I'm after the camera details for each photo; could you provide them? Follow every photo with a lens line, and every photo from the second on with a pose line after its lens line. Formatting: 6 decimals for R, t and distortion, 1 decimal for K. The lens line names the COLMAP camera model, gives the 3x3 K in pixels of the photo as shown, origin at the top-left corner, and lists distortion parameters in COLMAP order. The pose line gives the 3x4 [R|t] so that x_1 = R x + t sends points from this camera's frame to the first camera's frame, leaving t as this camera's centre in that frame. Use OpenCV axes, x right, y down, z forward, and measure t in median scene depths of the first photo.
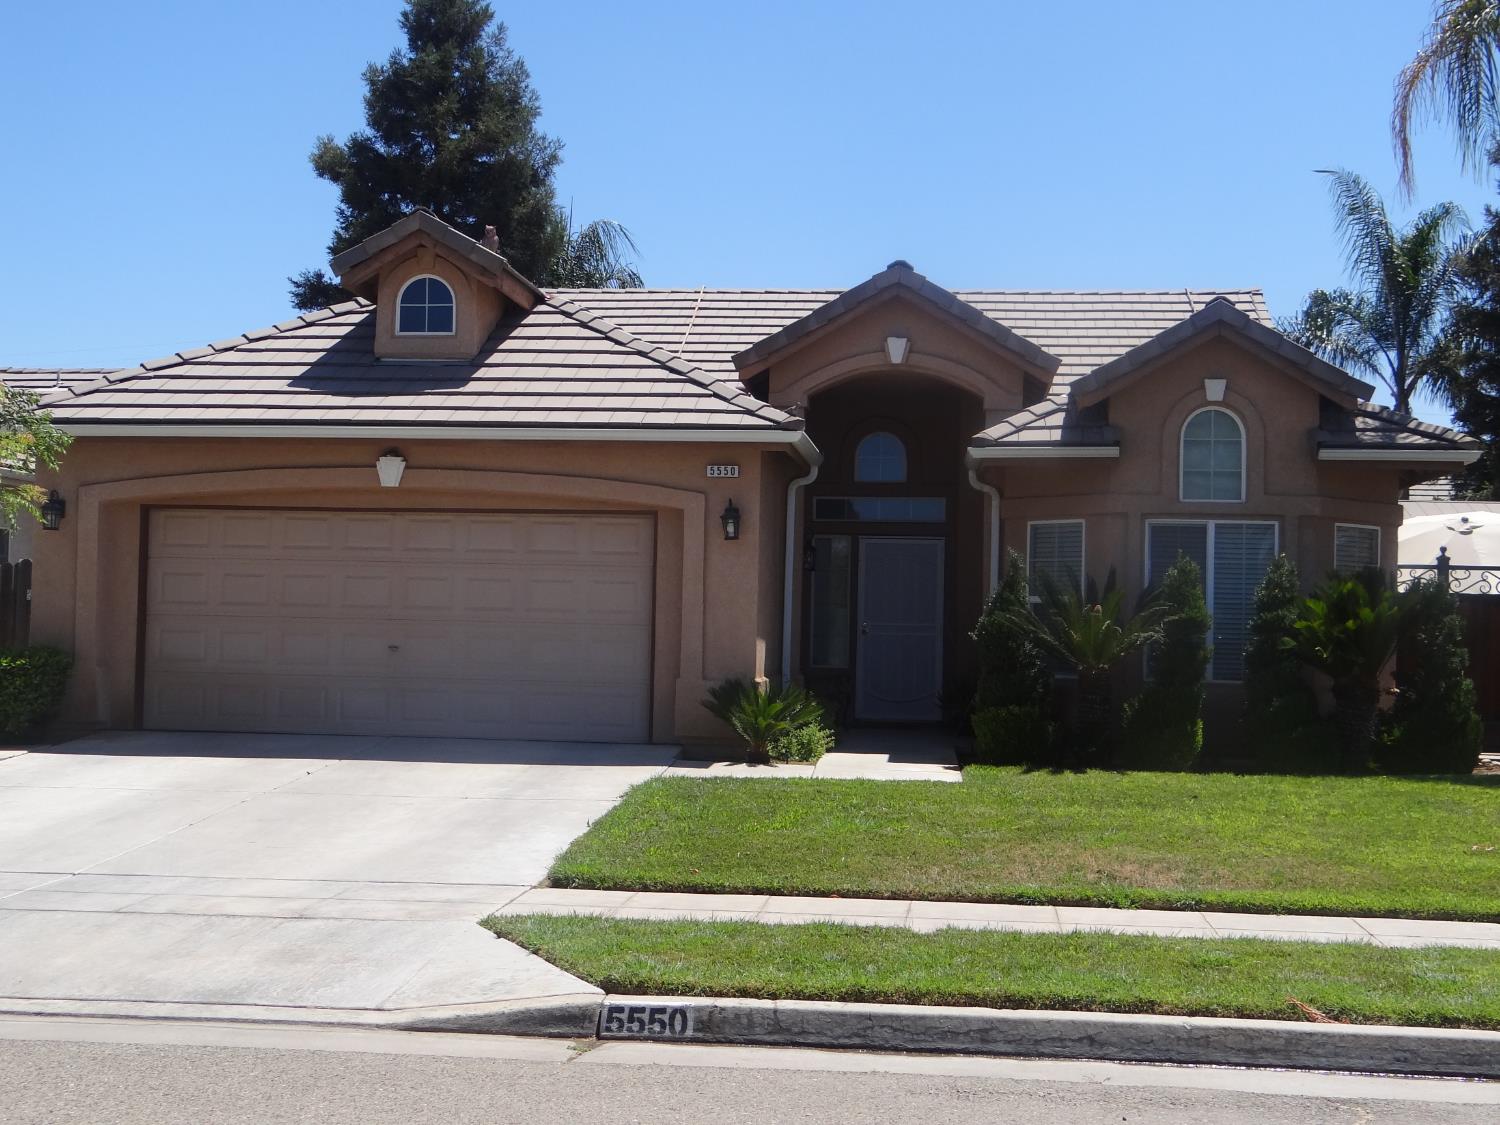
lens RADIAL K [[1888.0, 0, 750.0], [0, 1888.0, 562.5], [0, 0, 1]] dist [-0.005757, 0.032285]
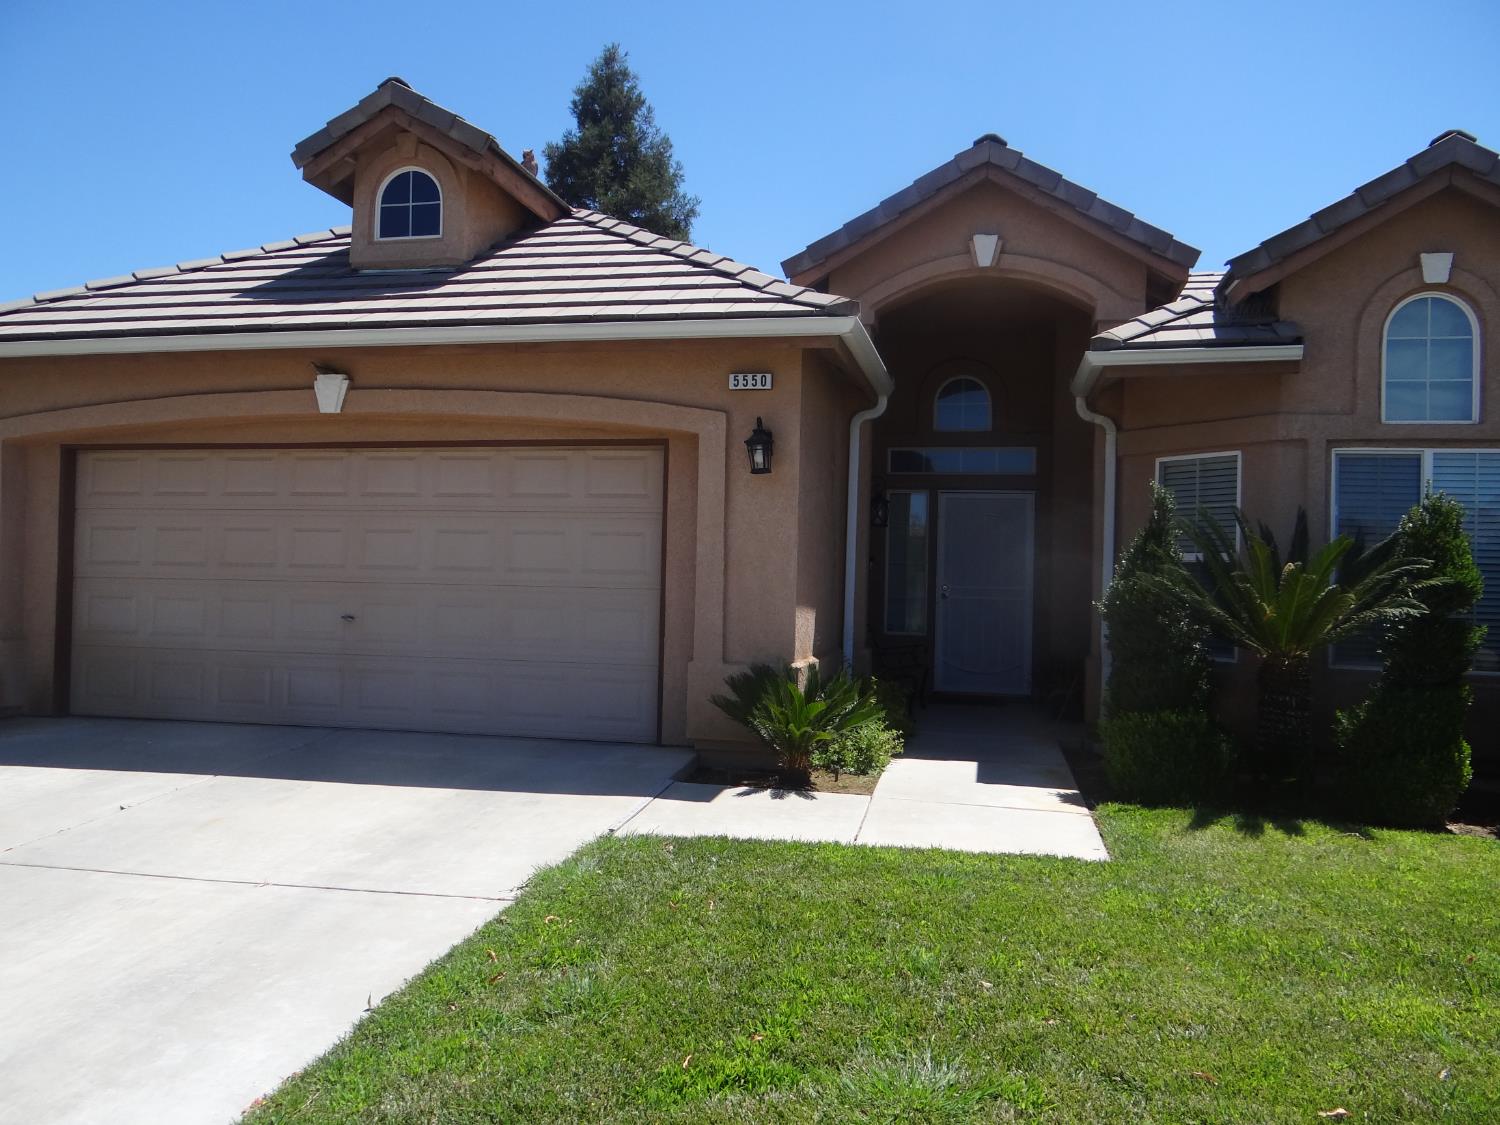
lens RADIAL K [[1182.6, 0, 737.0], [0, 1182.6, 574.1], [0, 0, 1]] dist [-0.038685, 0.036799]
pose [[0.993667, 0.001743, -0.112352, 0.031139], [0.000850, 0.999734, 0.023028, 0.015358], [0.112363, -0.022977, 0.993402, 0.519857]]
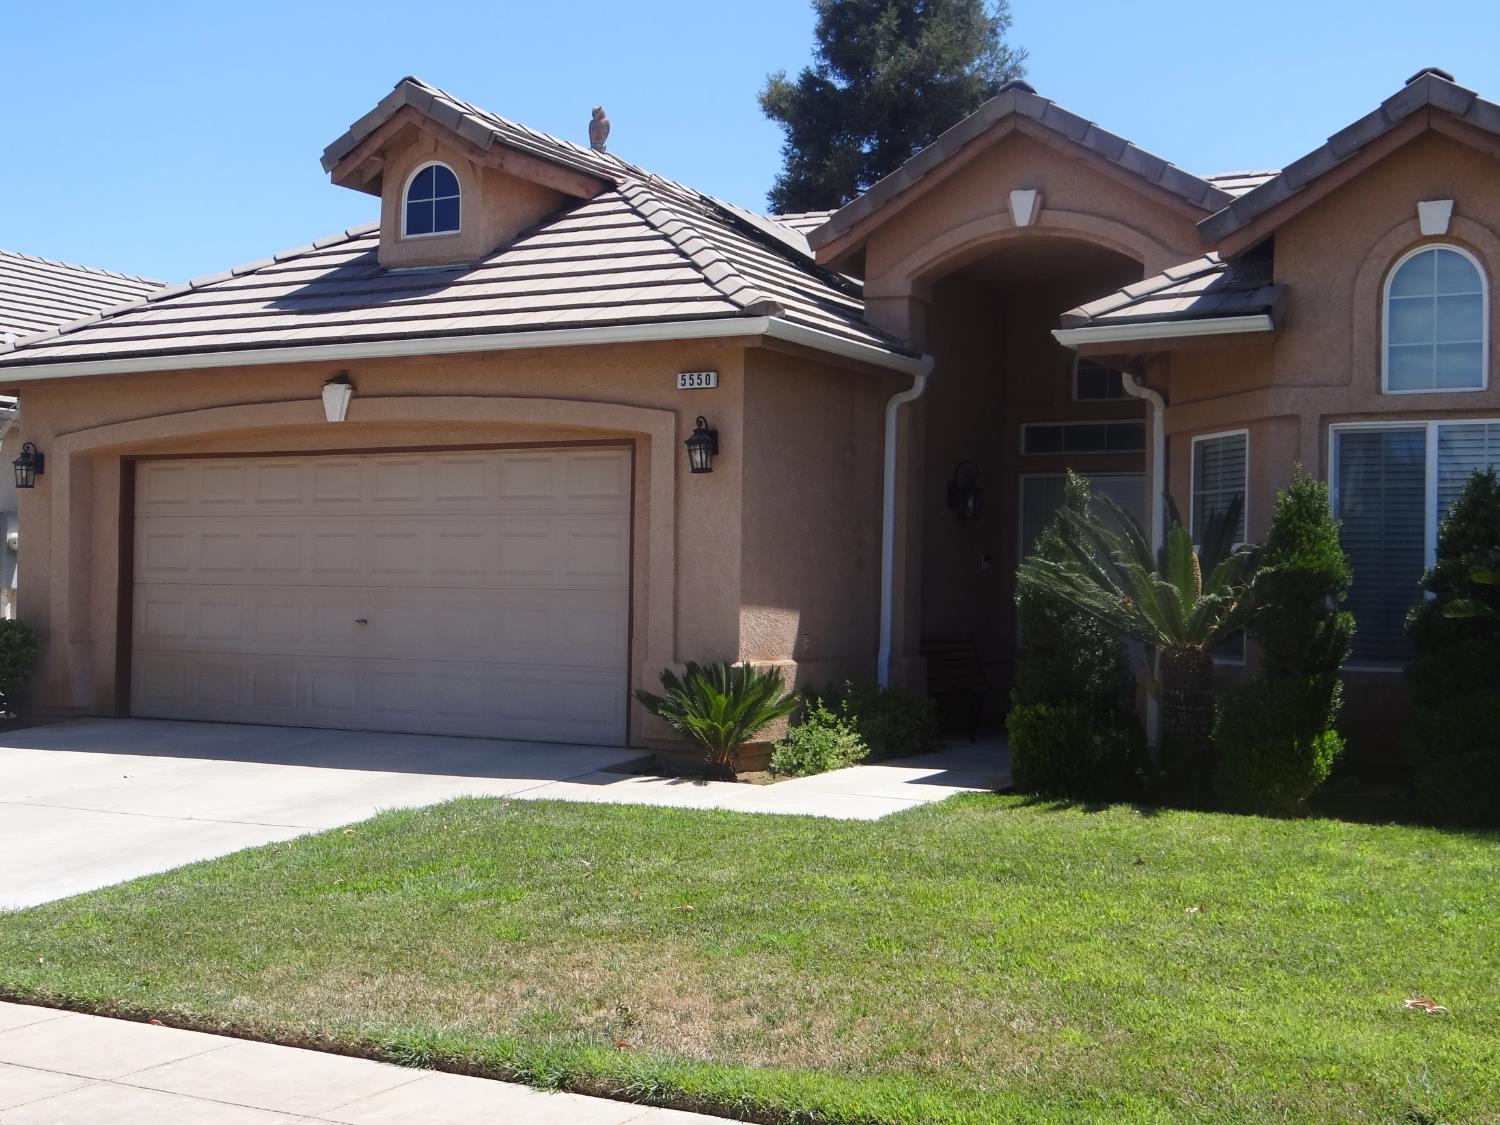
lens RADIAL K [[1888.0, 0, 750.0], [0, 1888.0, 562.5], [0, 0, 1]] dist [-0.005757, 0.032285]
pose [[0.921582, -0.013487, -0.387949, 0.278162], [0.017322, 0.999830, 0.006389, 0.017595], [0.387797, -0.012608, 0.921659, 0.316183]]
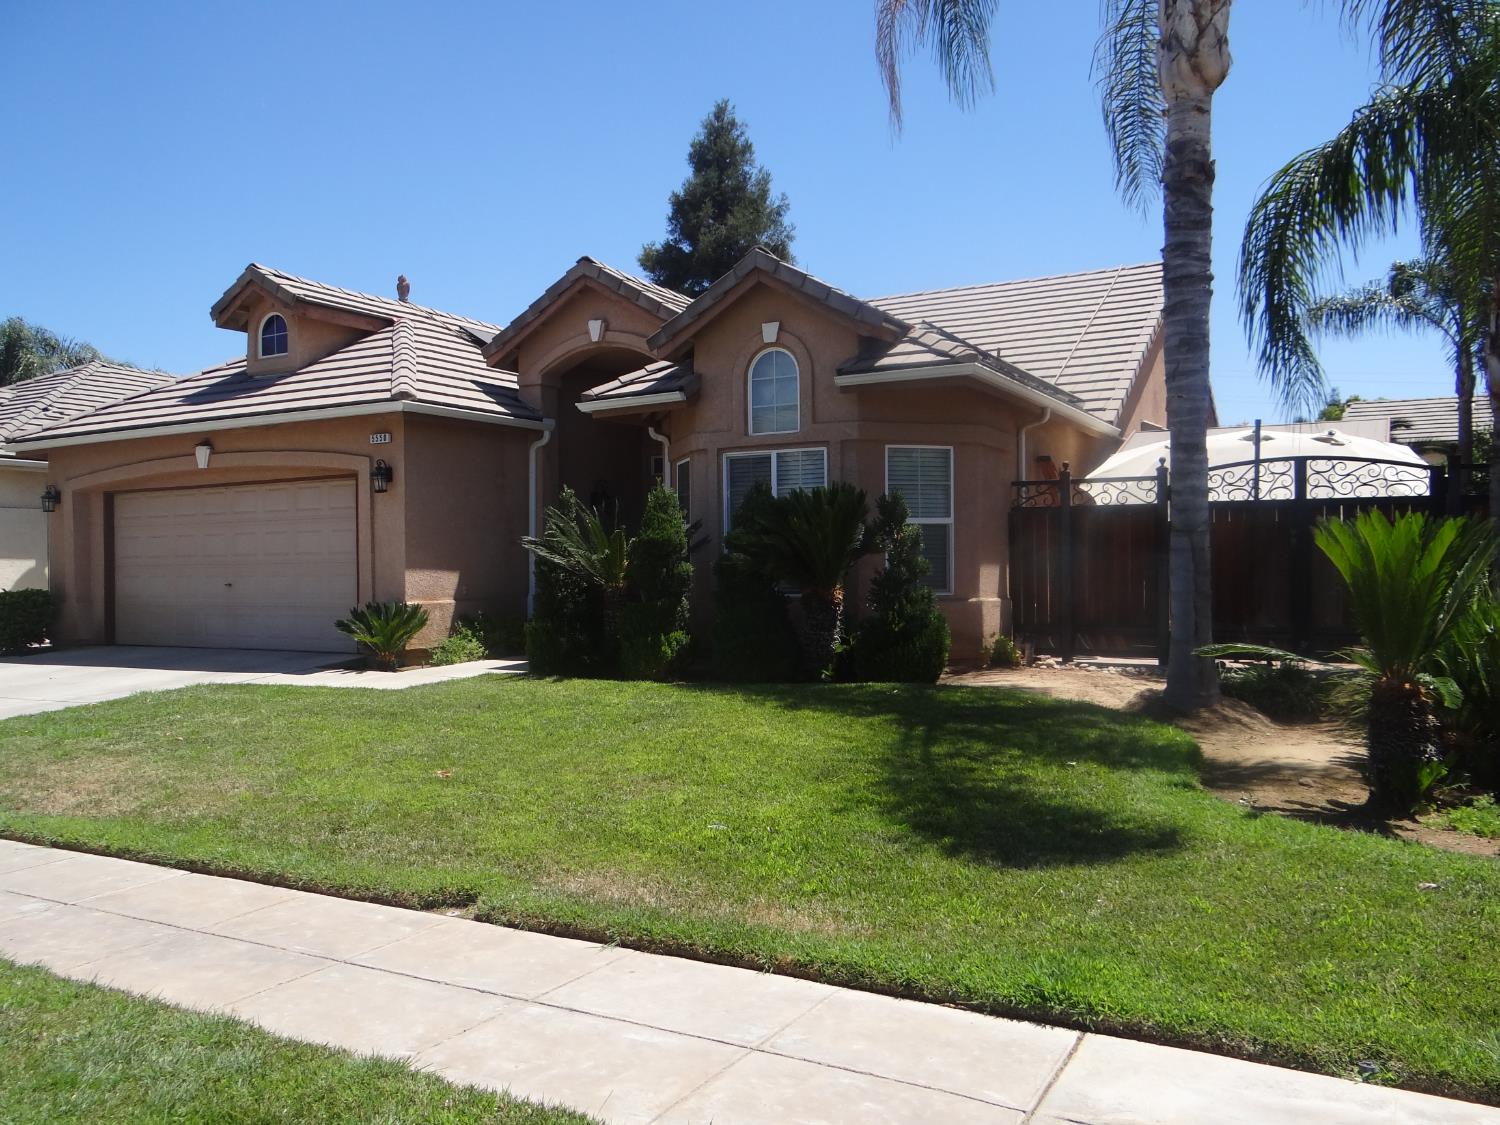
lens RADIAL K [[1173.7, 0, 756.3], [0, 1173.7, 560.0], [0, 0, 1]] dist [-0.004539, -0.000294]
pose [[0.920137, -0.034098, -0.390109, 0.500088], [0.046222, 0.998695, 0.021731, 0.026295], [0.388858, -0.038027, 0.920512, 0.358449]]
